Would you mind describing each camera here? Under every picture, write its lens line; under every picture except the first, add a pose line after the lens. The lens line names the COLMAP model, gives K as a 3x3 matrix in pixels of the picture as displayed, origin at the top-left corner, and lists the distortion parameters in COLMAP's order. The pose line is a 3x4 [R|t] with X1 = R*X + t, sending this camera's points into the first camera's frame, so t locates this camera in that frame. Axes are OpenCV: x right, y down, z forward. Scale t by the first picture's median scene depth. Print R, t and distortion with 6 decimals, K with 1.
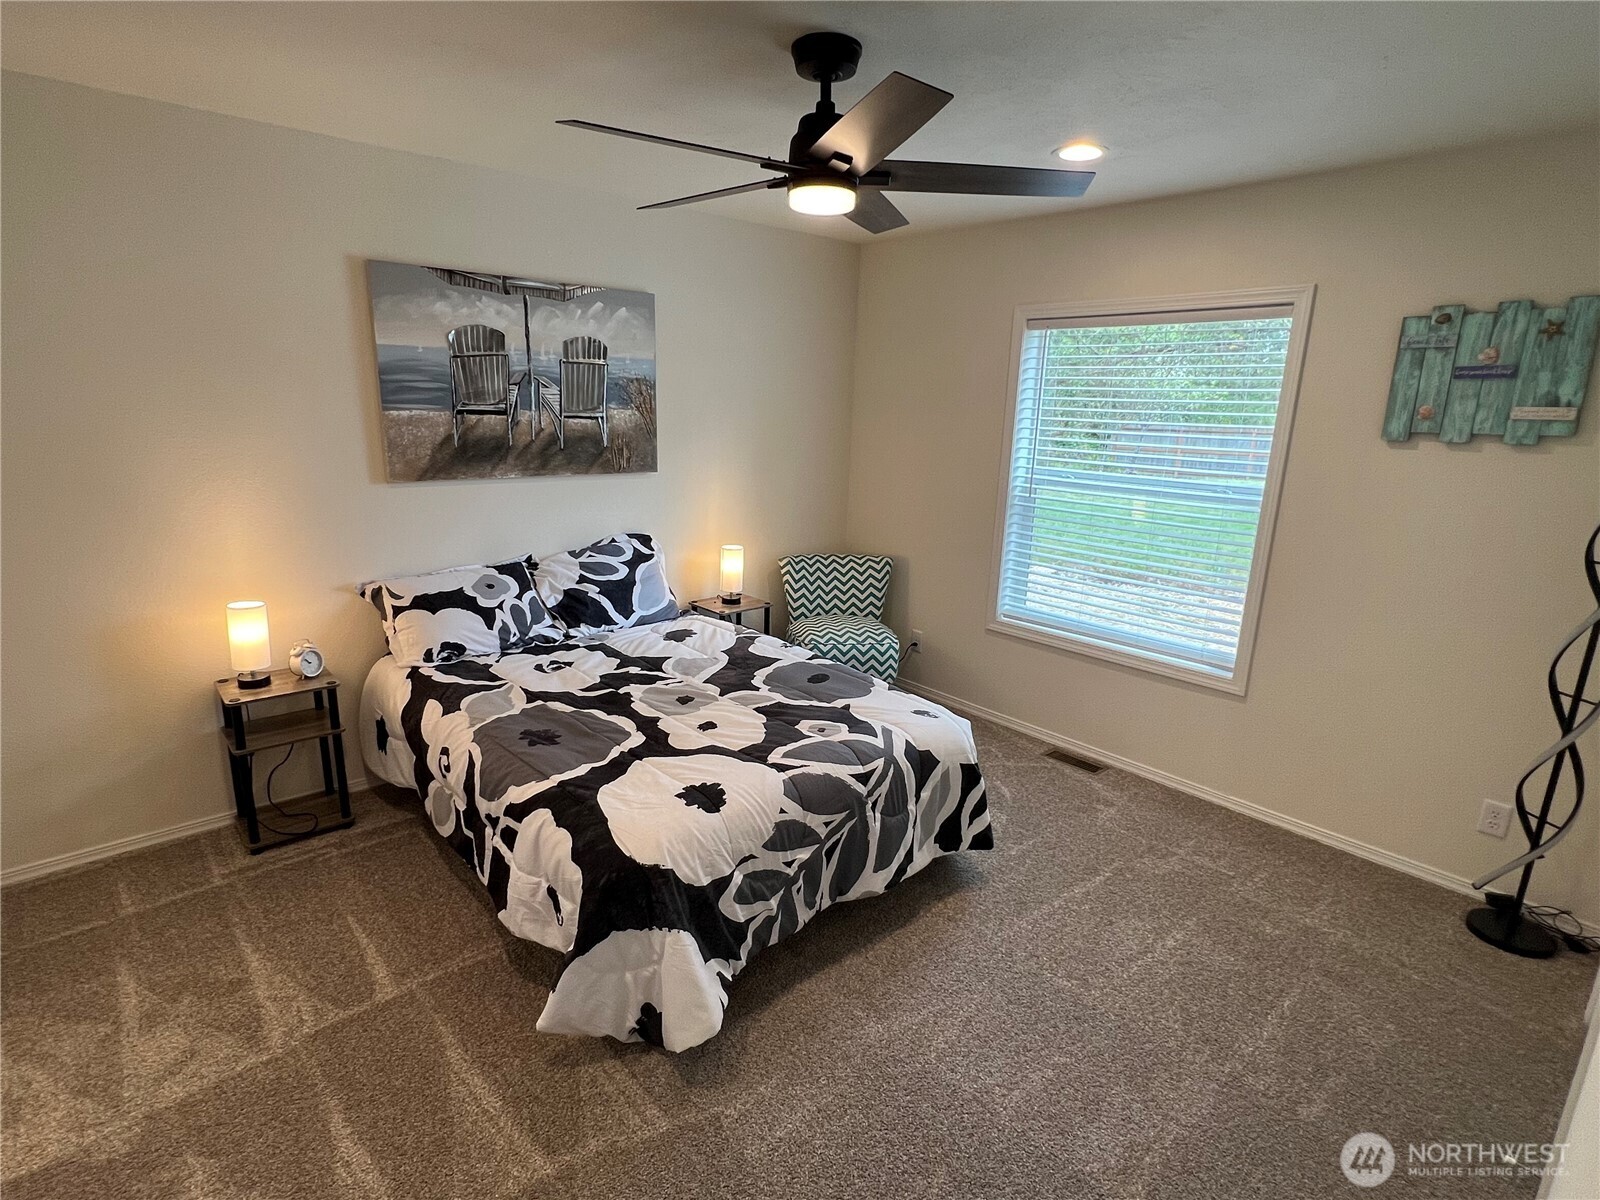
lens RADIAL K [[822.7, 0, 800.0], [0, 822.7, 600.0], [0, 0, 1]] dist [-0.001238, -0.000475]
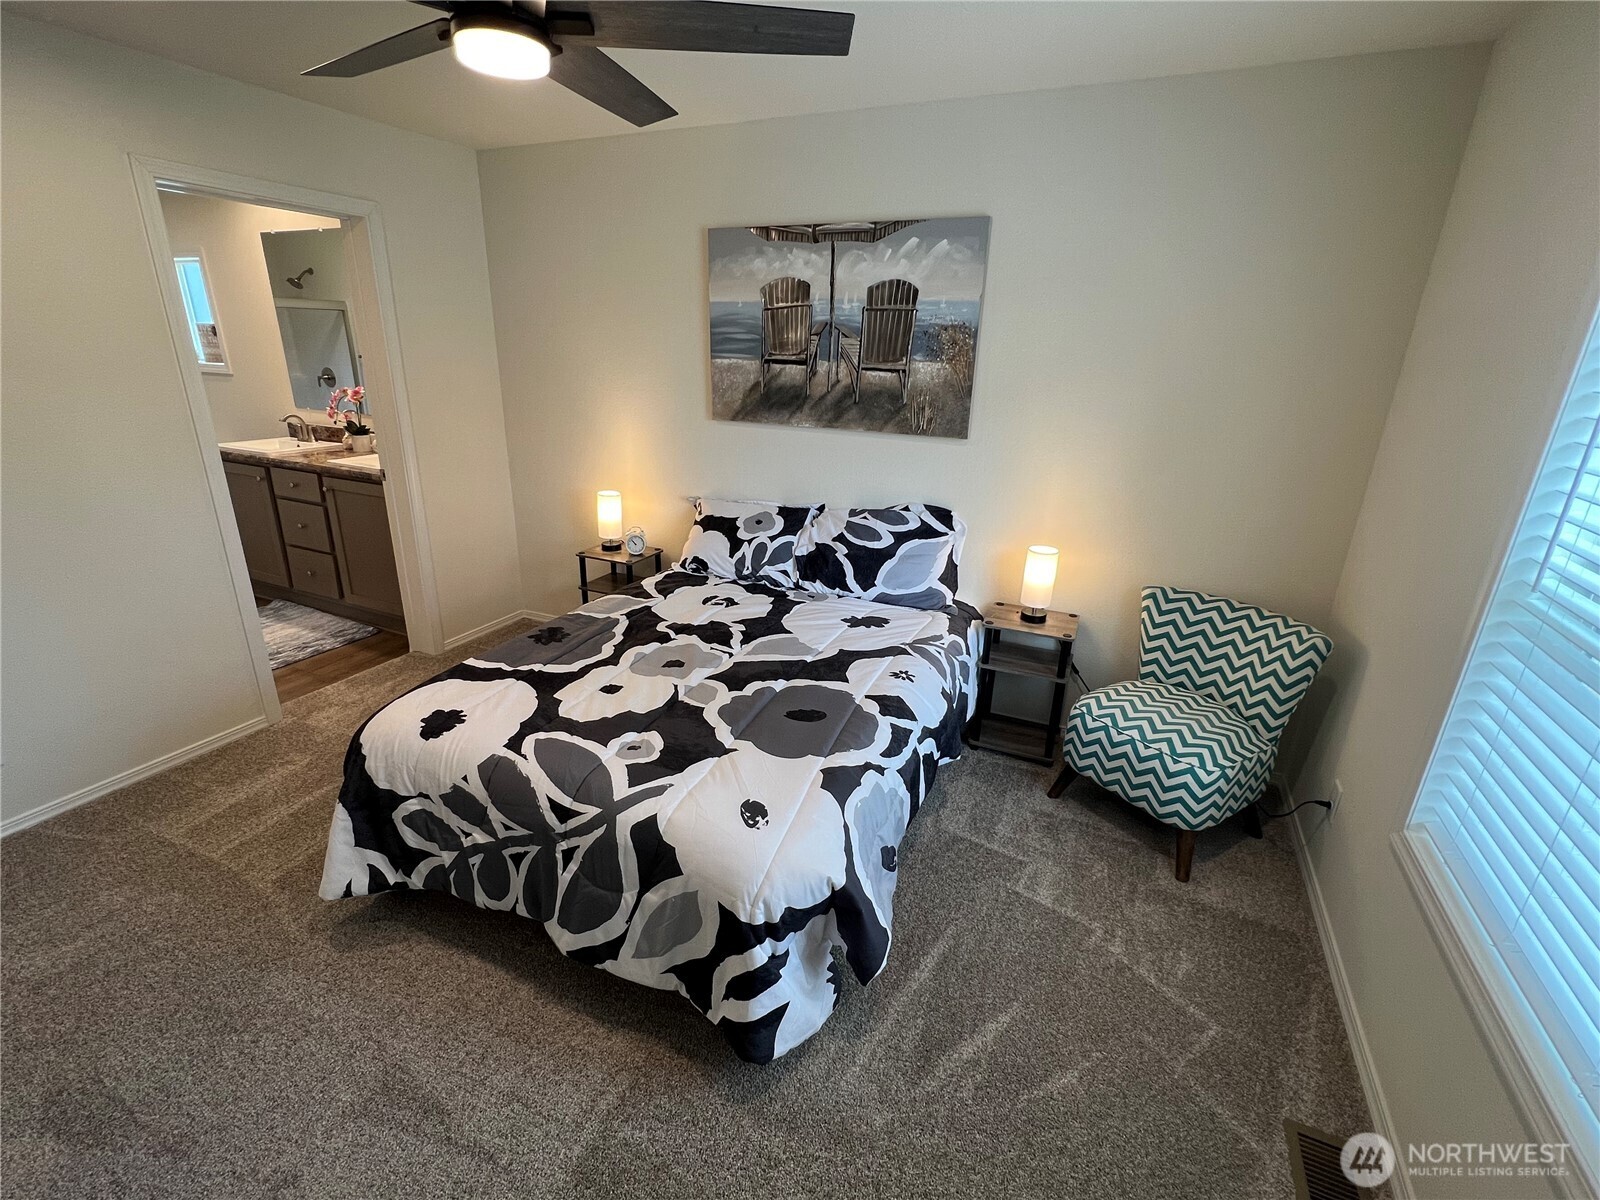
lens RADIAL K [[724.0, 0, 792.7], [0, 724.0, 601.2], [0, 0, 1]] dist [-0.001662, -0.000132]
pose [[0.399397, 0.289919, -0.869729, 0.538005], [-0.230952, 0.949902, 0.210587, -0.135579], [0.887211, 0.116758, 0.446346, 0.635551]]
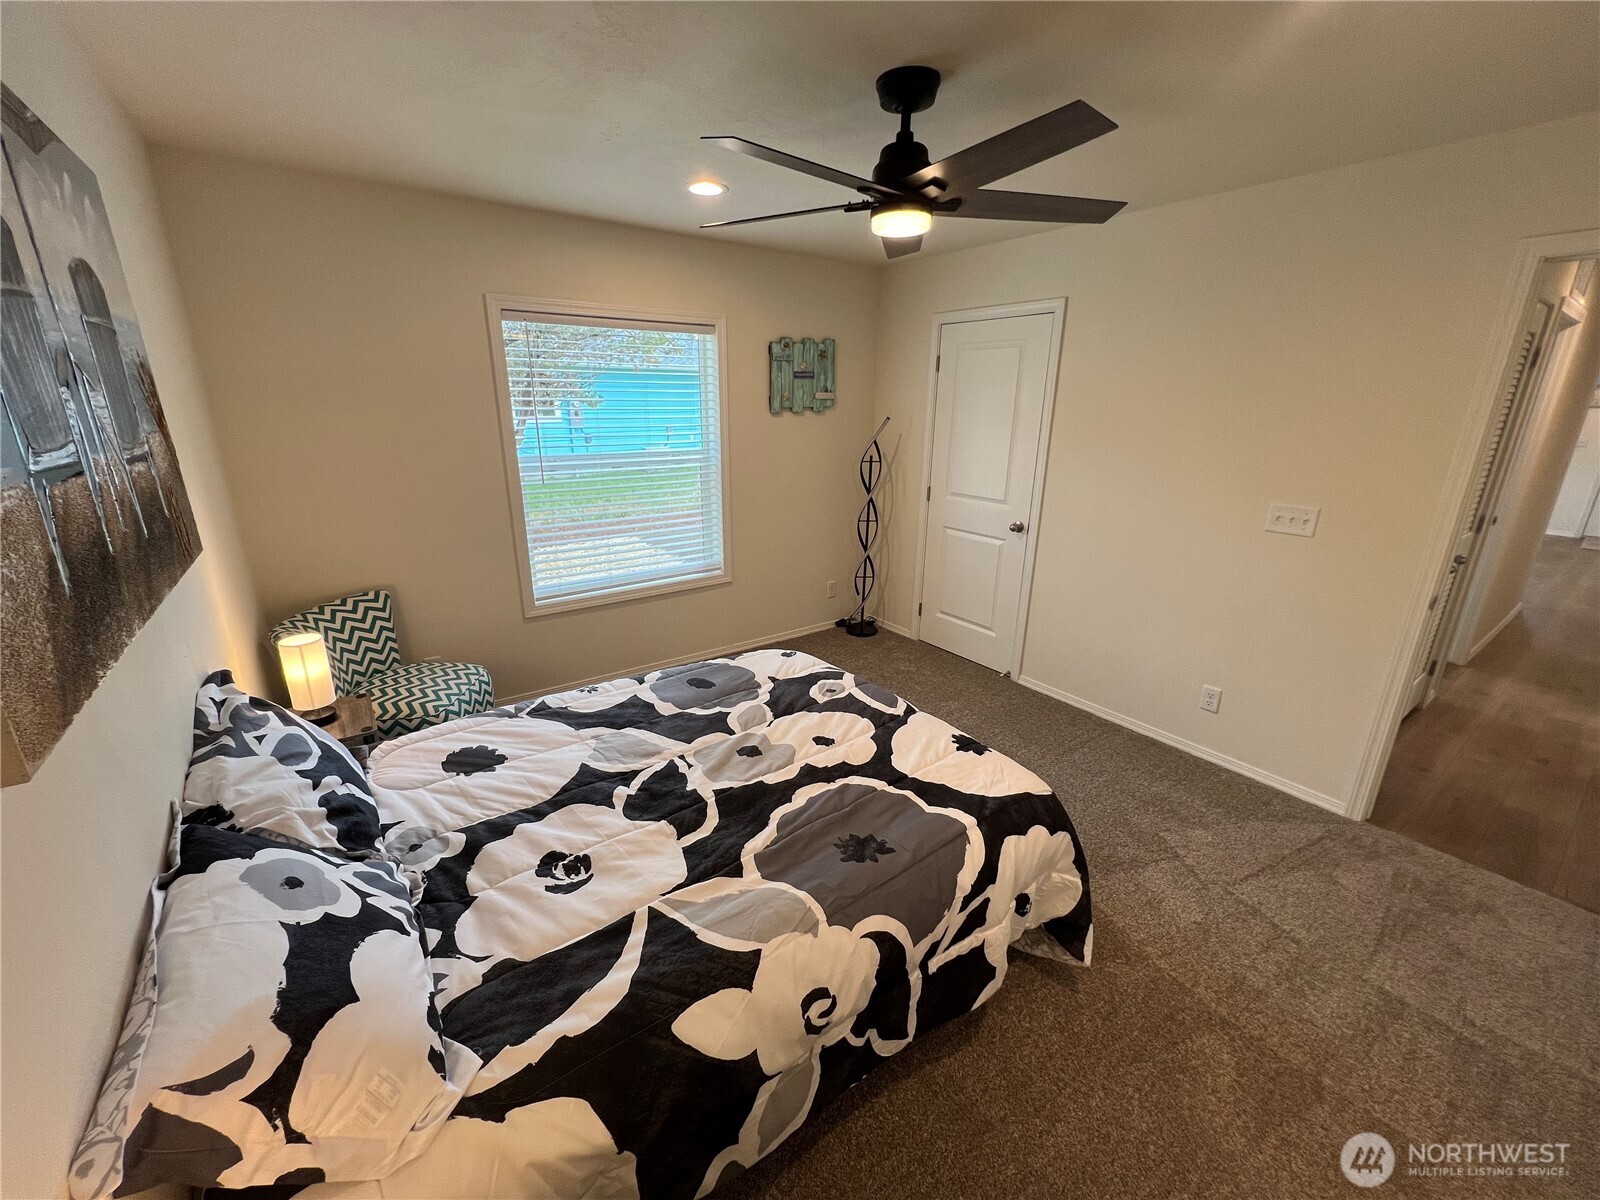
lens RADIAL K [[638.5, 0, 795.3], [0, 638.5, 599.1], [0, 0, 1]] dist [-0.001775, 0.000003]
pose [[0.102124, -0.328358, 0.939016, -0.624798], [0.227568, 0.926631, 0.299278, -0.194601], [-0.968392, 0.183126, 0.169355, 0.692524]]
